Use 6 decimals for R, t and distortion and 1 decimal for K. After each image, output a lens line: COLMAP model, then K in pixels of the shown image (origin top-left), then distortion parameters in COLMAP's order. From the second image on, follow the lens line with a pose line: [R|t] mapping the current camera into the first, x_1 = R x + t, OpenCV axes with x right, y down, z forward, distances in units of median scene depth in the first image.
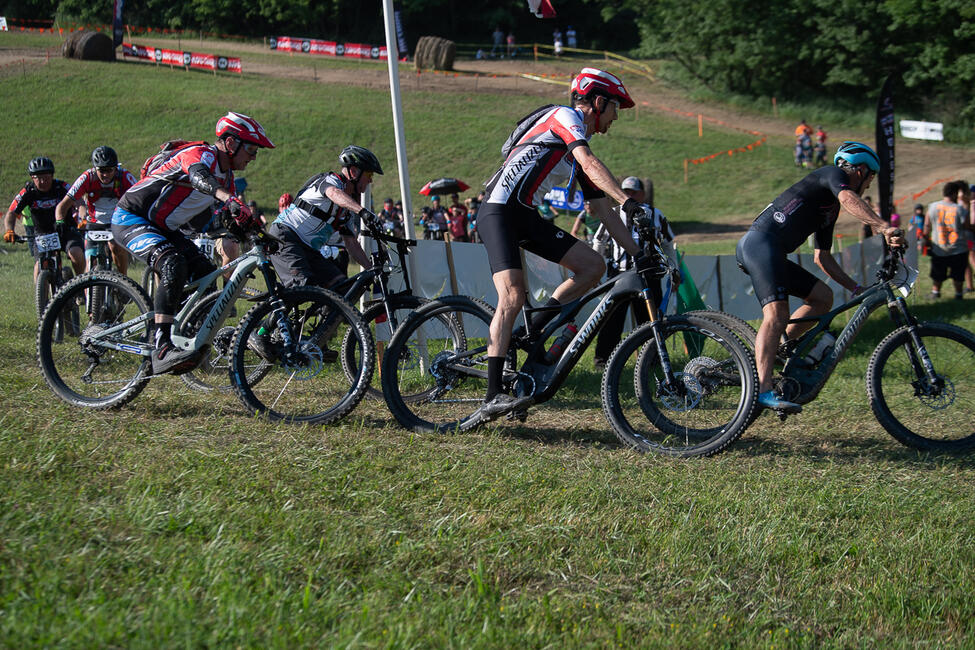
lens RADIAL K [[3426.7, 0, 541.3], [0, 3426.7, 326.8], [0, 0, 1]] dist [0.118043, -2.597321]
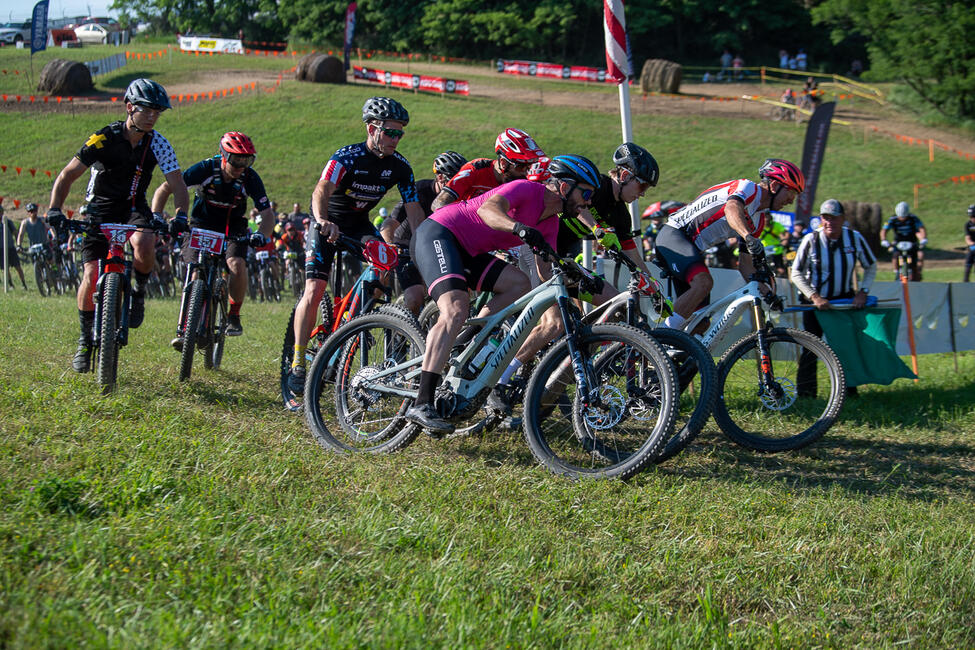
lens RADIAL K [[3426.7, 0, 541.3], [0, 3426.7, 326.8], [0, 0, 1]] dist [0.118043, -2.597321]
pose [[0.979644, 0.015494, -0.200142, 0.136858], [-0.018004, 0.999780, -0.010726, 0.004630], [0.199932, 0.014111, 0.979708, 0.014337]]
